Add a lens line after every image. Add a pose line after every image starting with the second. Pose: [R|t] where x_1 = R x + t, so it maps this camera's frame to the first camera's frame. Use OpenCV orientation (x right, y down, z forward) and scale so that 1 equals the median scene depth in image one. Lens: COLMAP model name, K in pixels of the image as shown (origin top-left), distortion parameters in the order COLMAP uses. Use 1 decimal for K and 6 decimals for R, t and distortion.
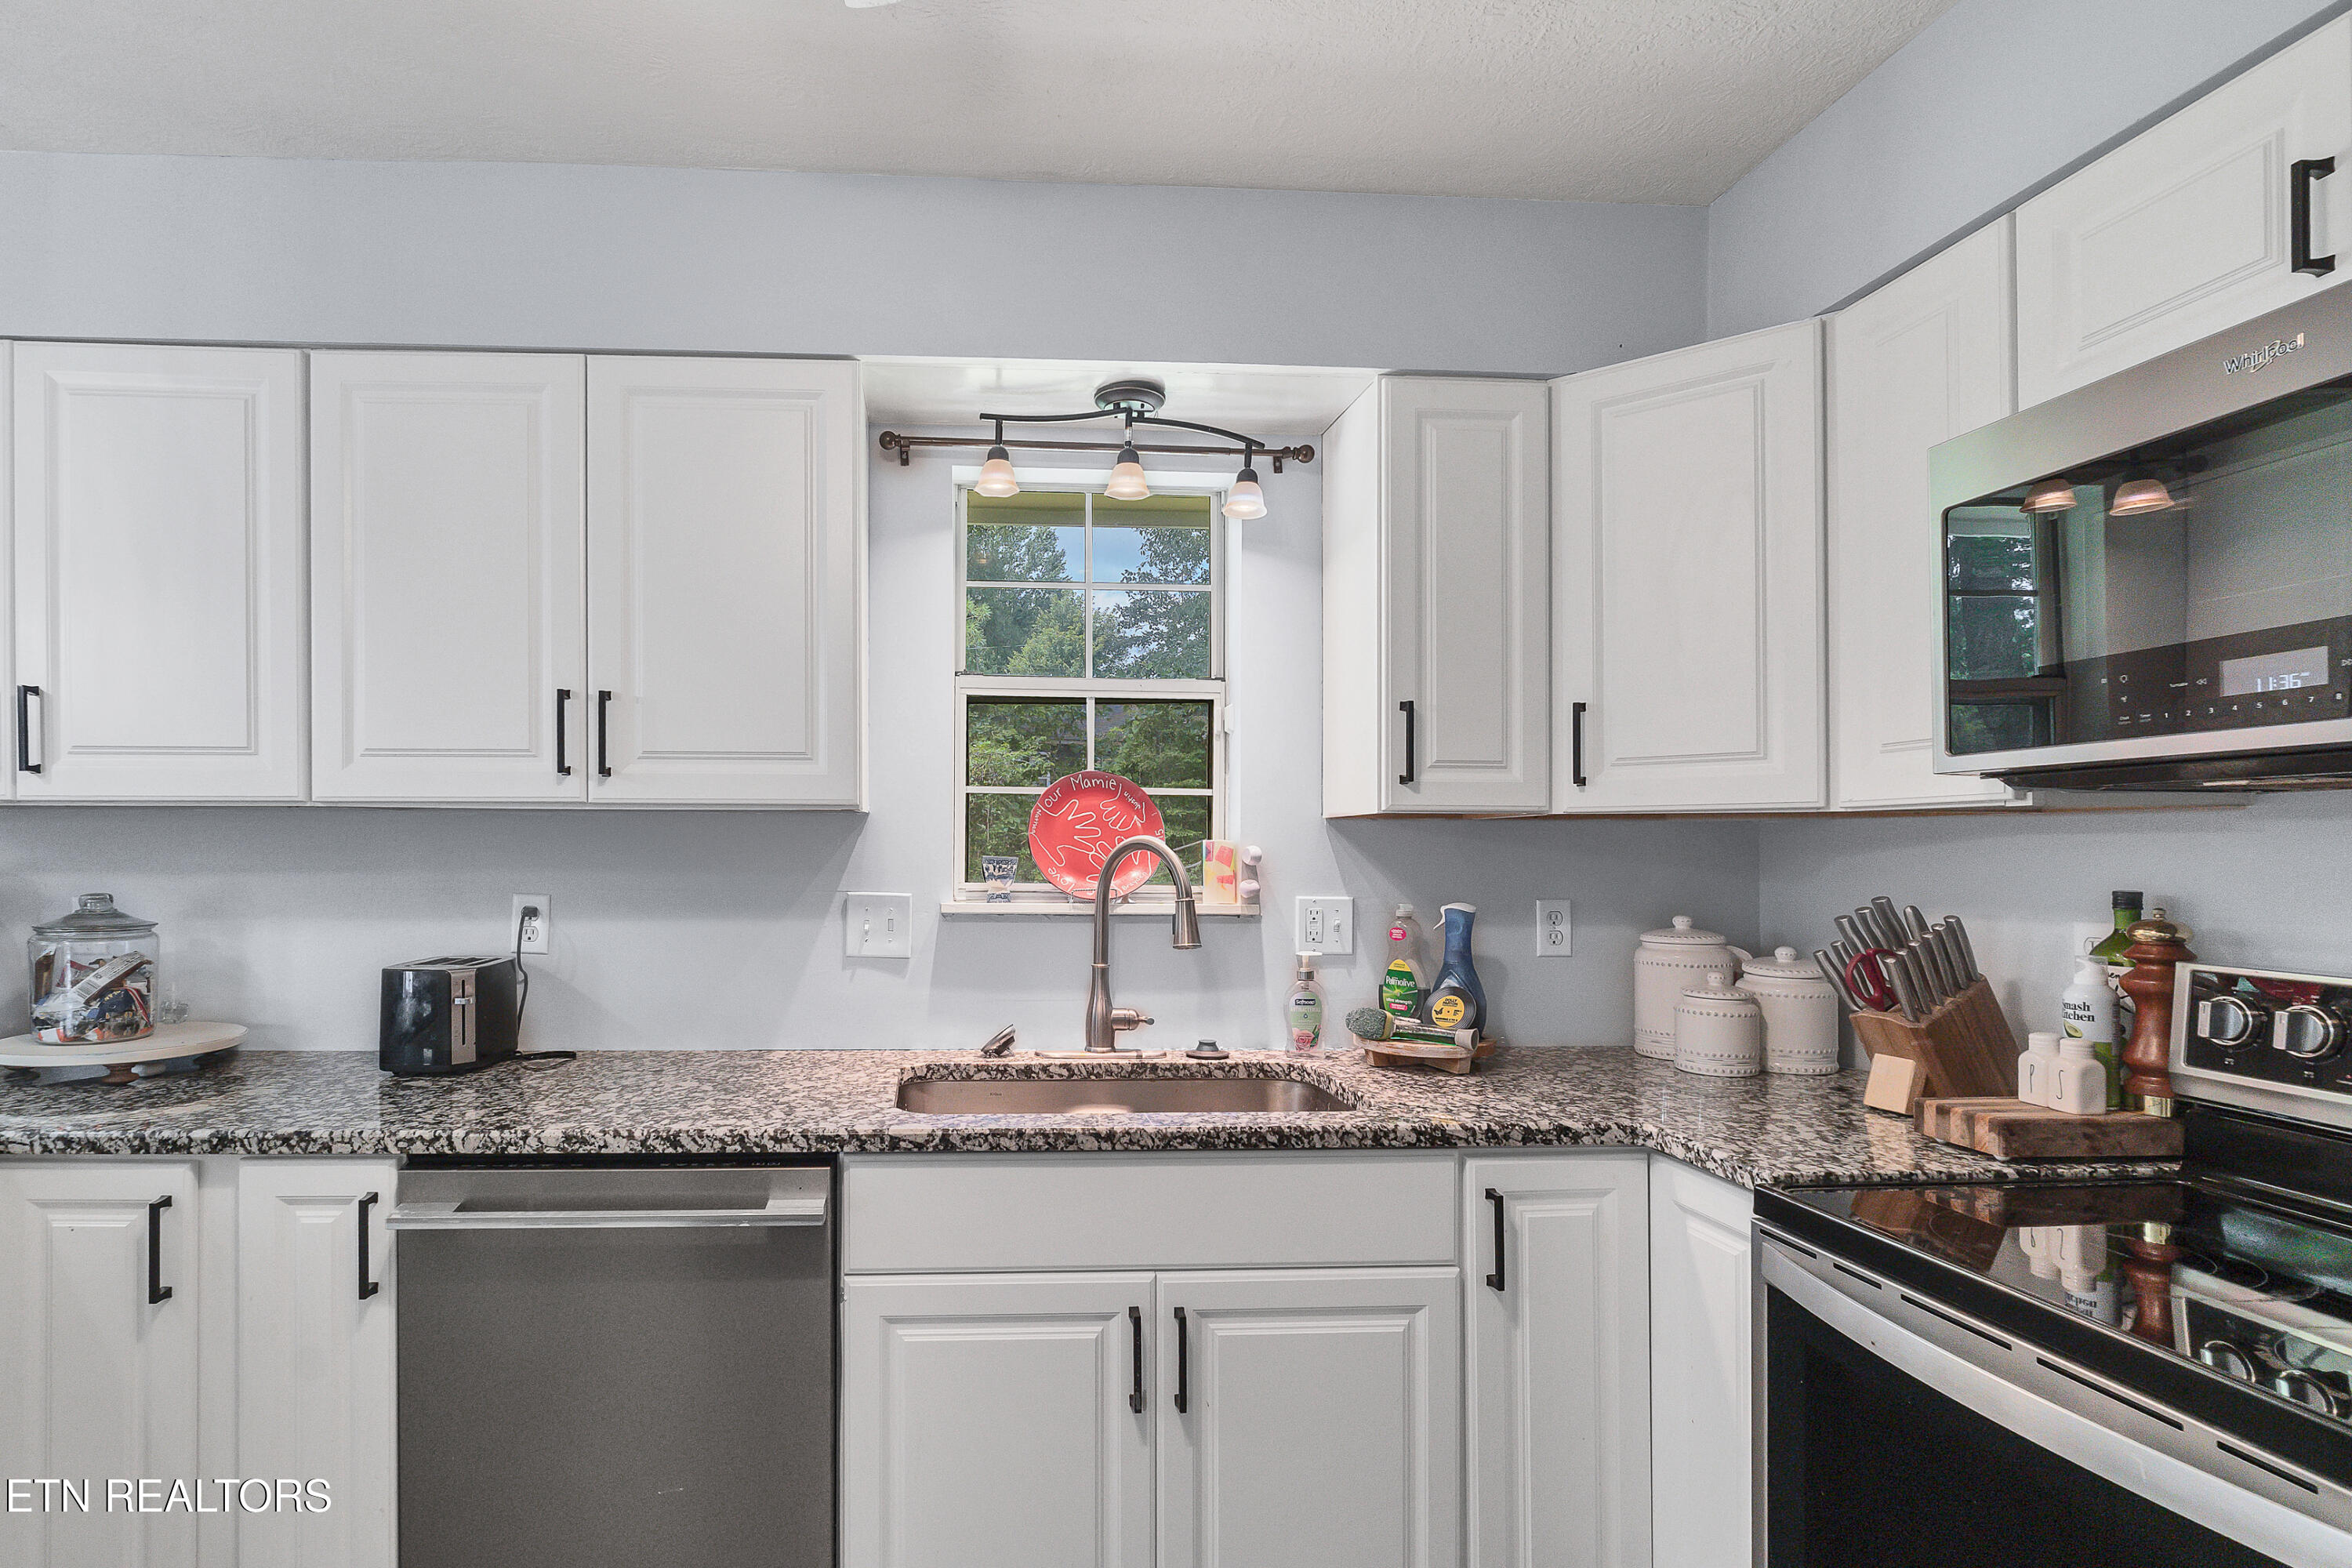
lens RADIAL K [[1210.4, 0, 907.0], [0, 1210.4, 846.3], [0, 0, 1]] dist [-0.008437, -0.000461]
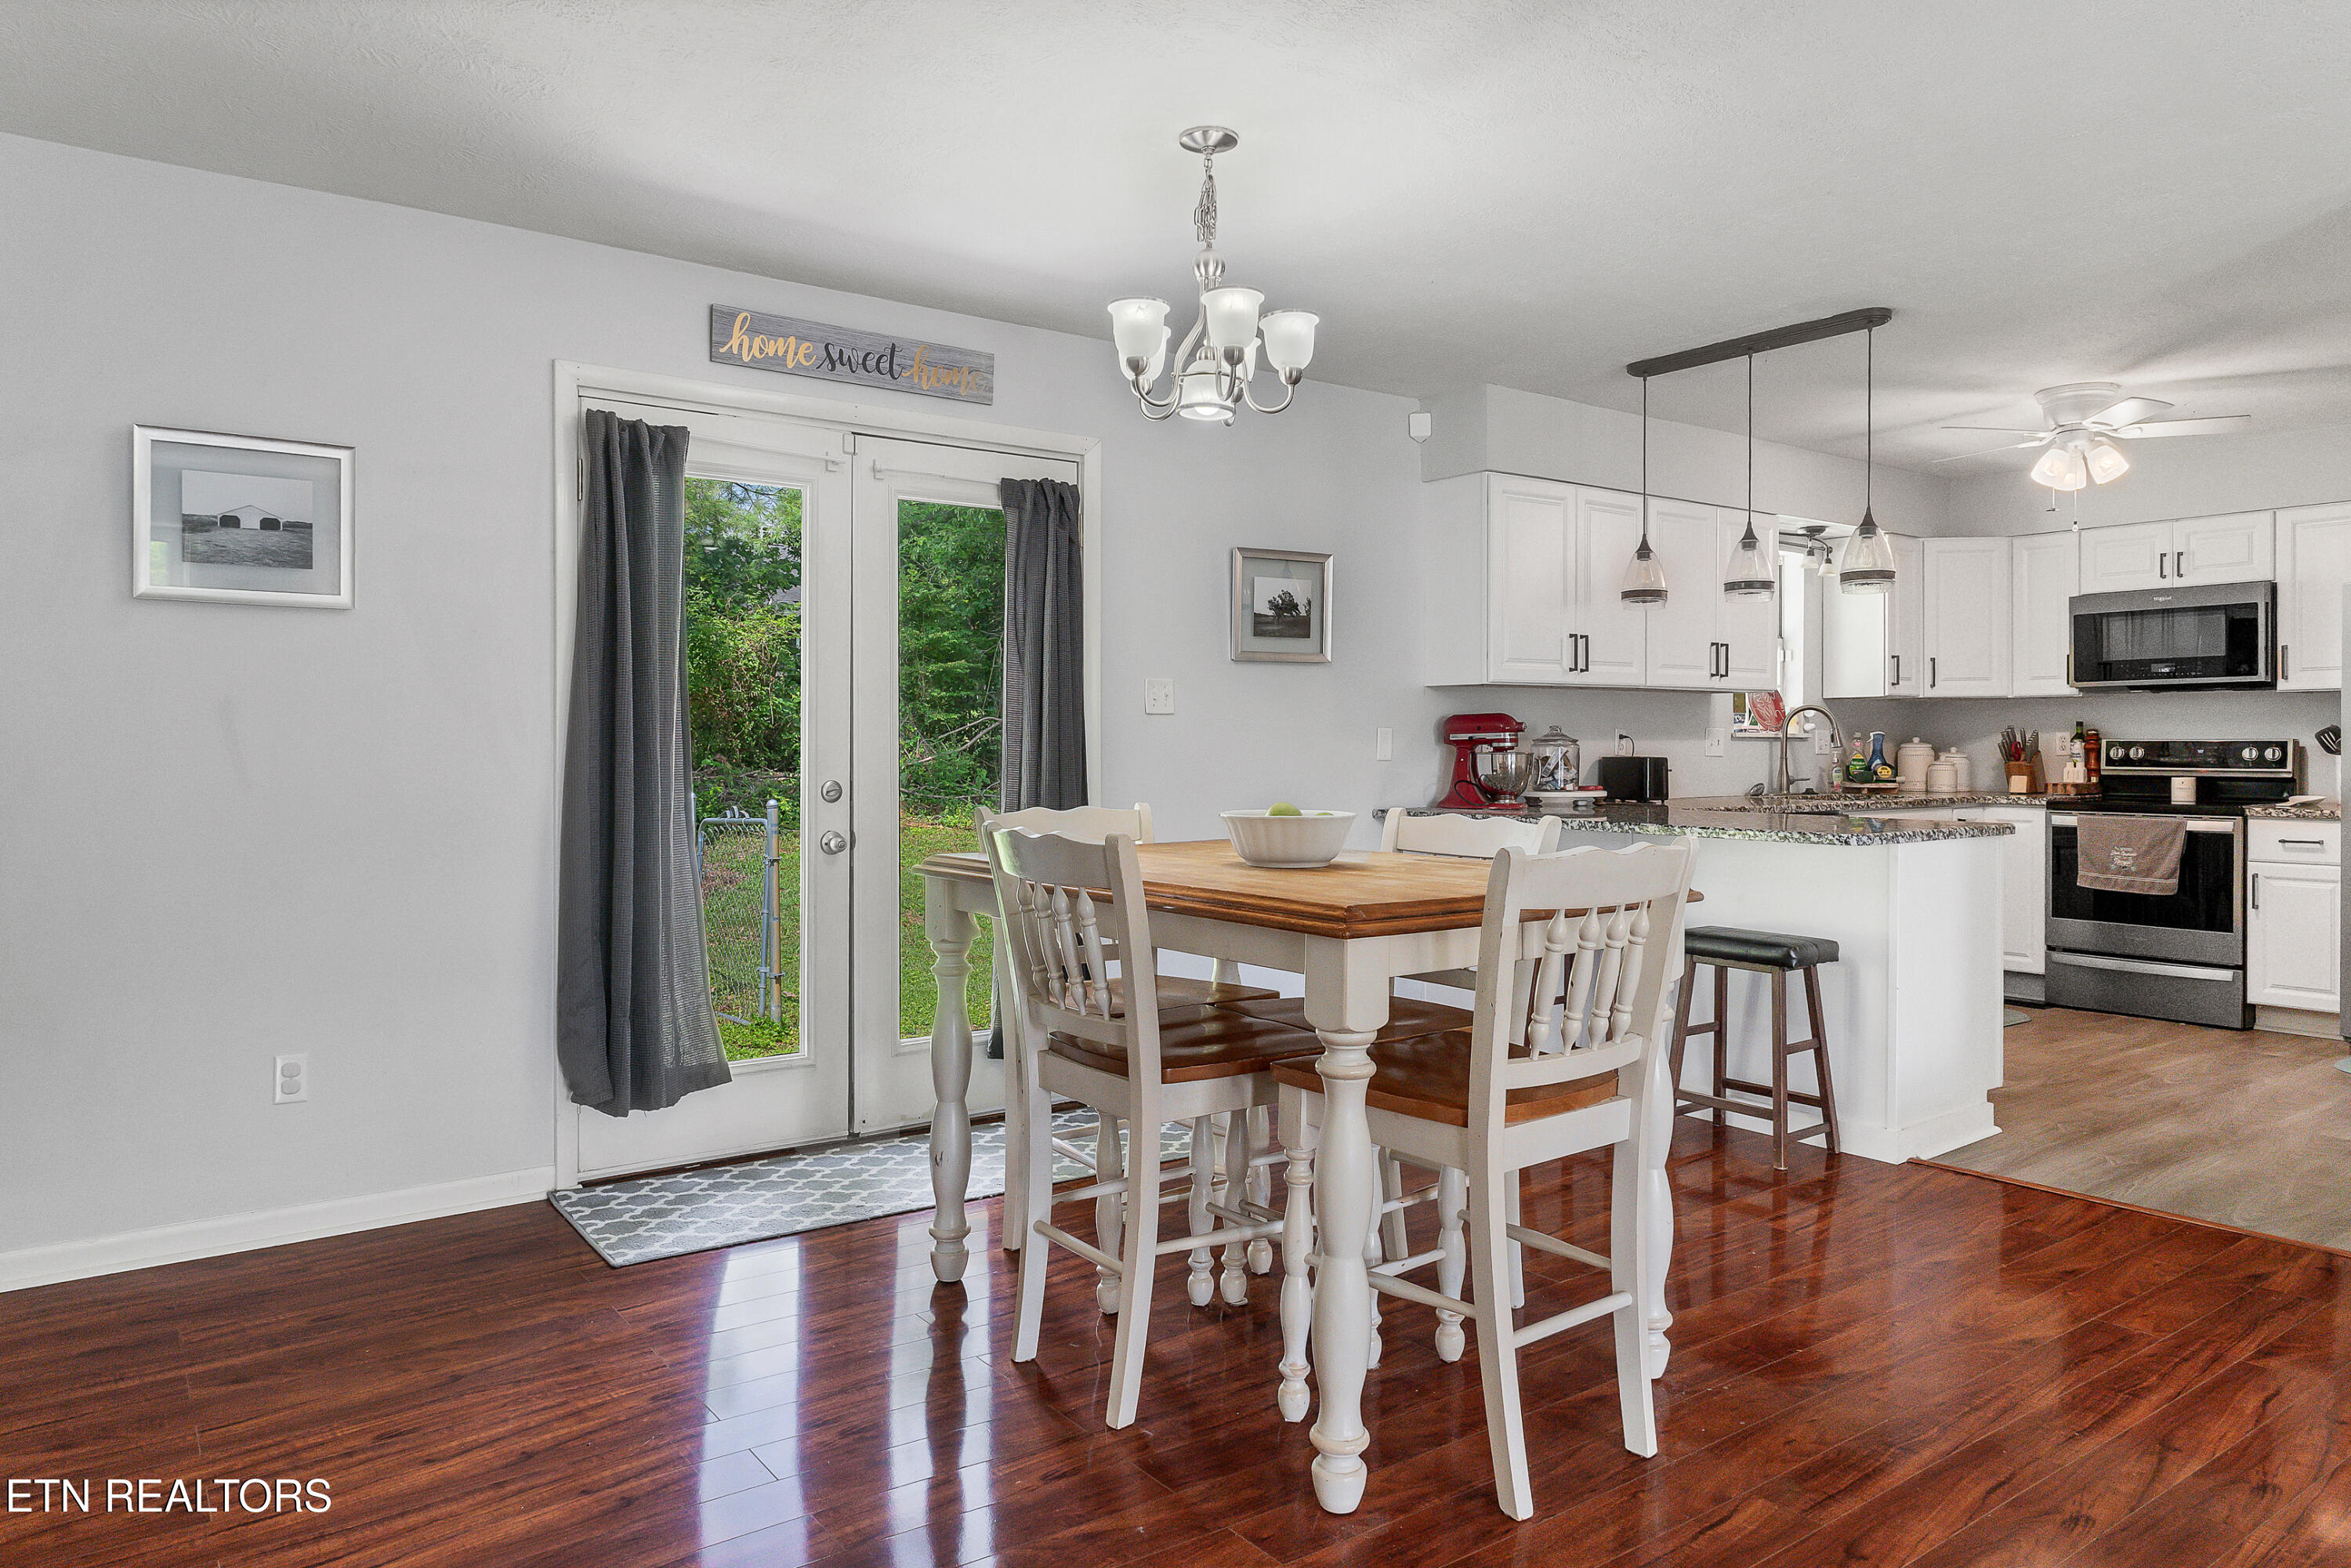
lens RADIAL K [[1567.4, 0, 1171.1], [0, 1567.4, 756.3], [0, 0, 1]] dist [0.005465, 0.001004]
pose [[0.823106, -0.009195, 0.567813, -3.282228], [0.002979, 0.999925, 0.011875, 0.067319], [-0.567880, -0.008083, 0.823072, -1.098516]]
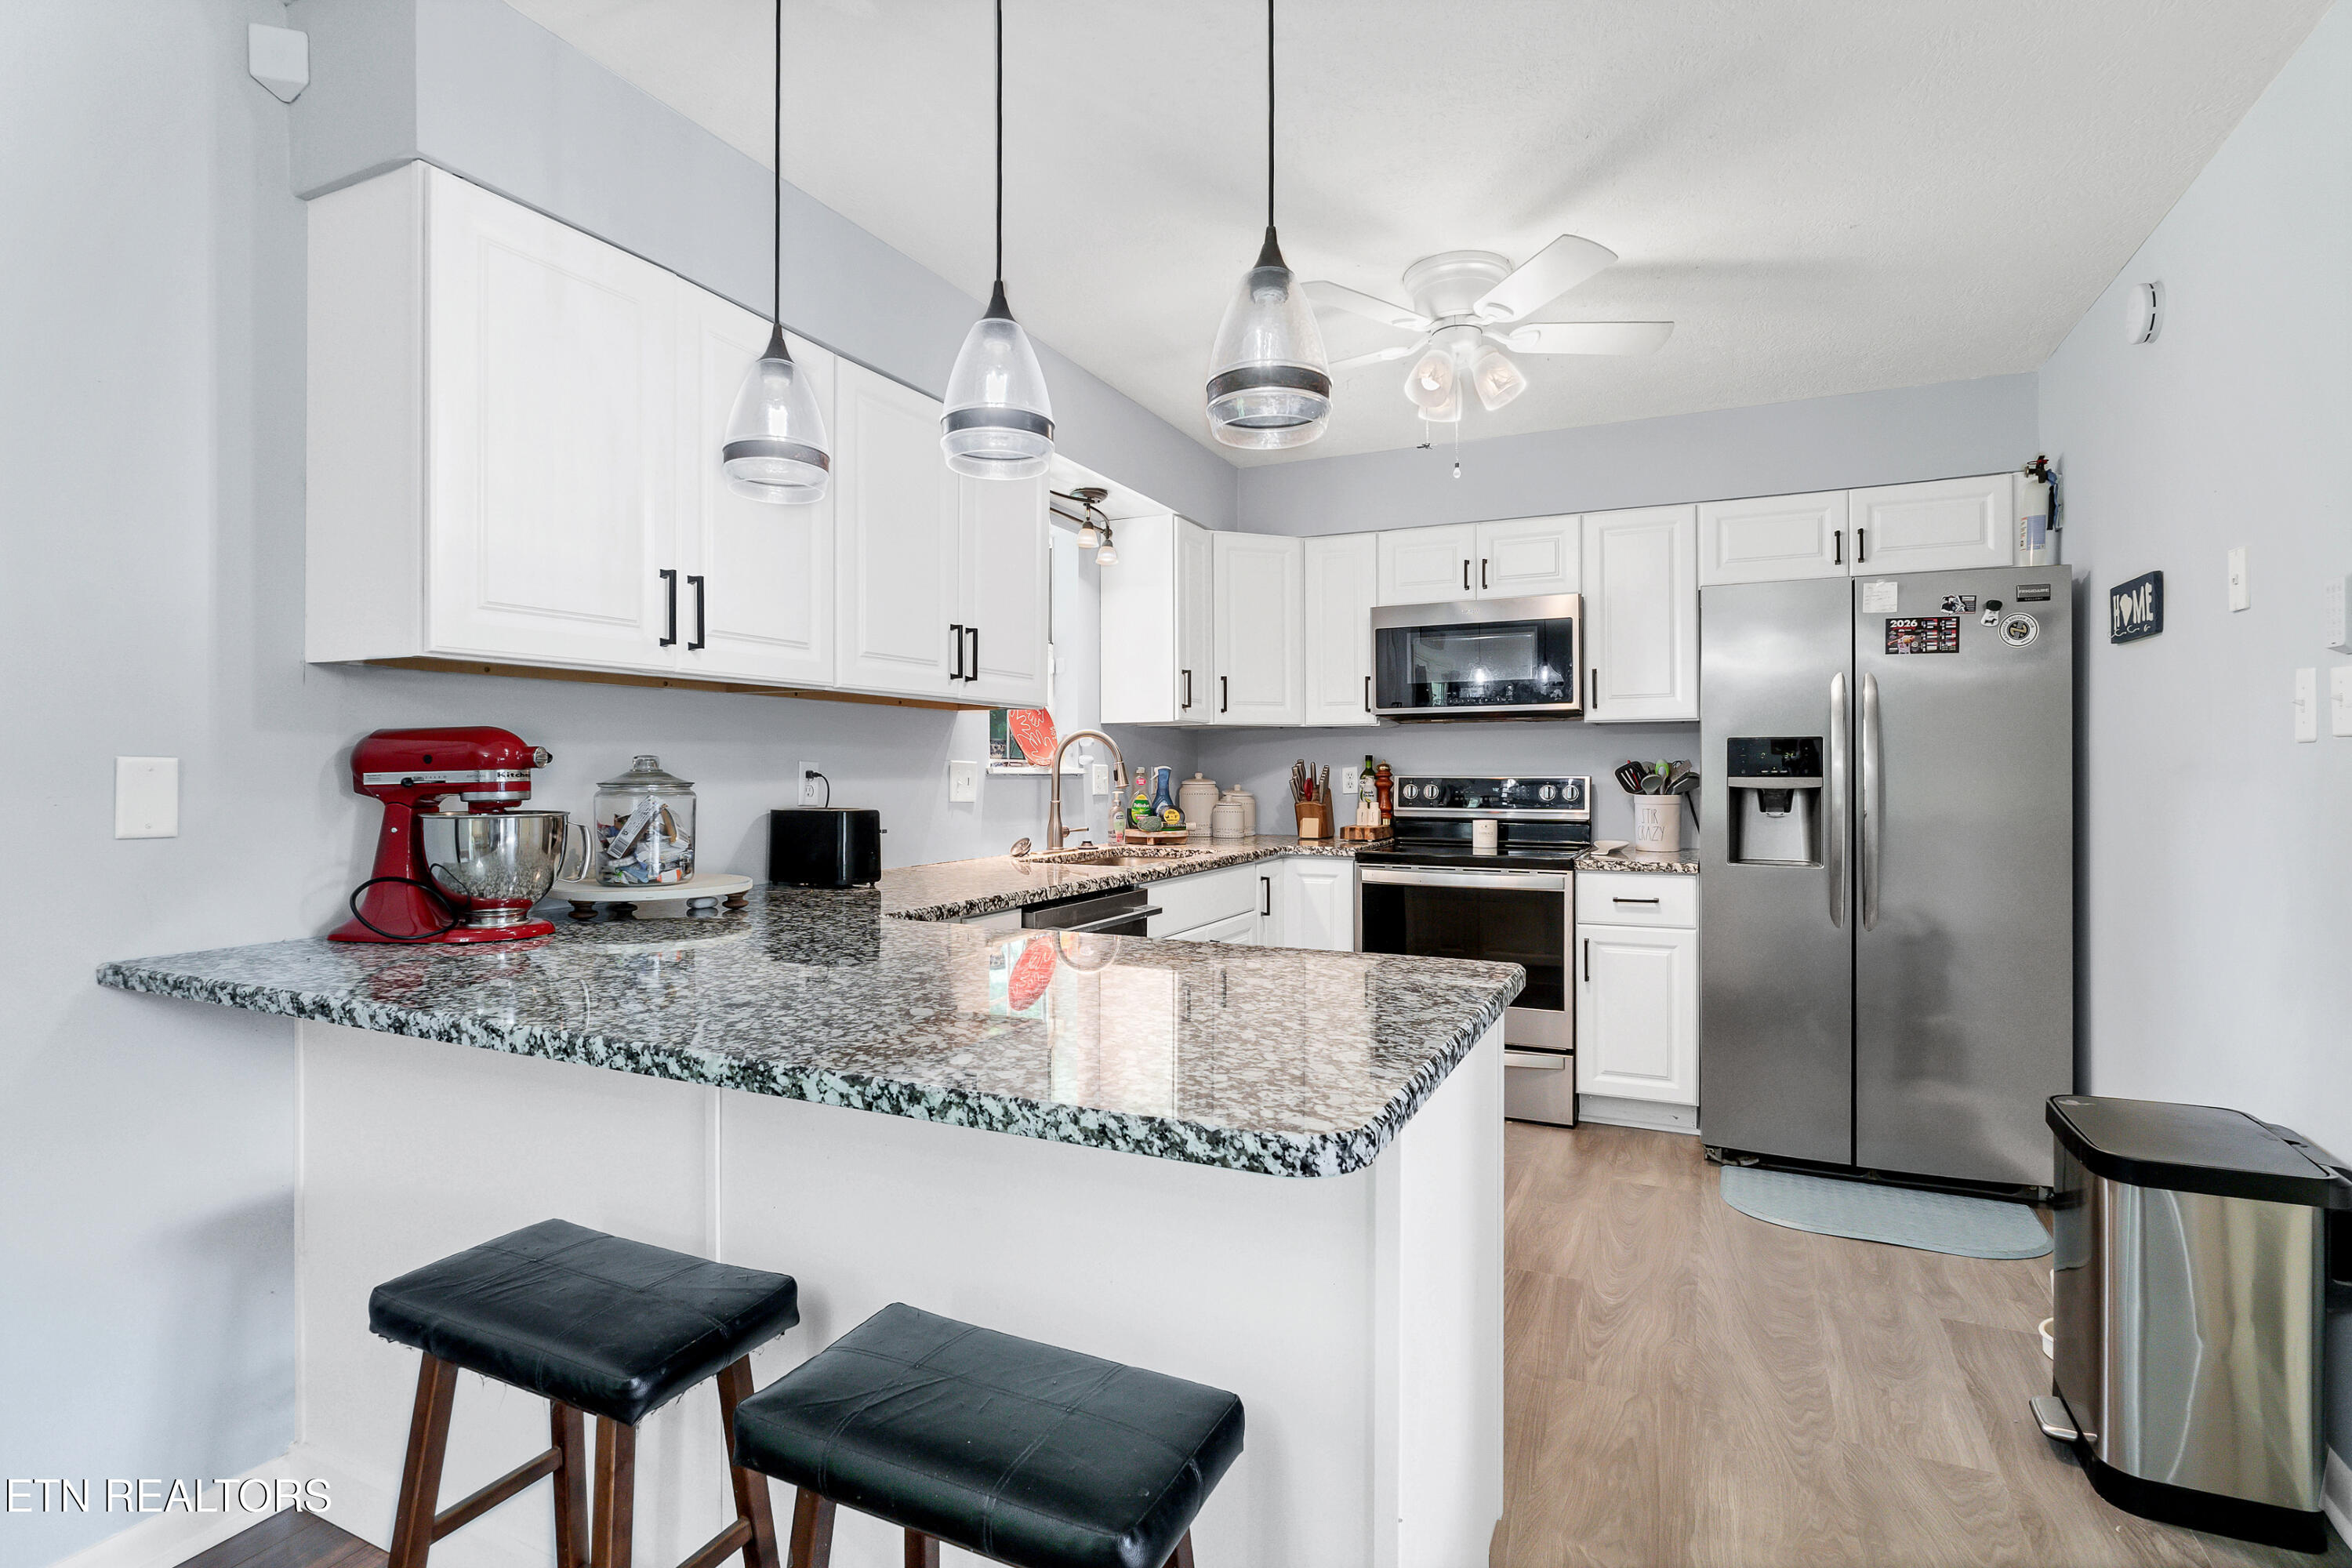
lens RADIAL K [[1167.0, 0, 1175.5], [0, 1167.0, 766.7], [0, 0, 1]] dist [-0.003812, -0.001060]
pose [[0.462897, -0.001006, 0.886411, -1.618238], [0.000567, 0.999999, 0.000839, 0.056094], [-0.886412, 0.000114, 0.462898, 0.055626]]
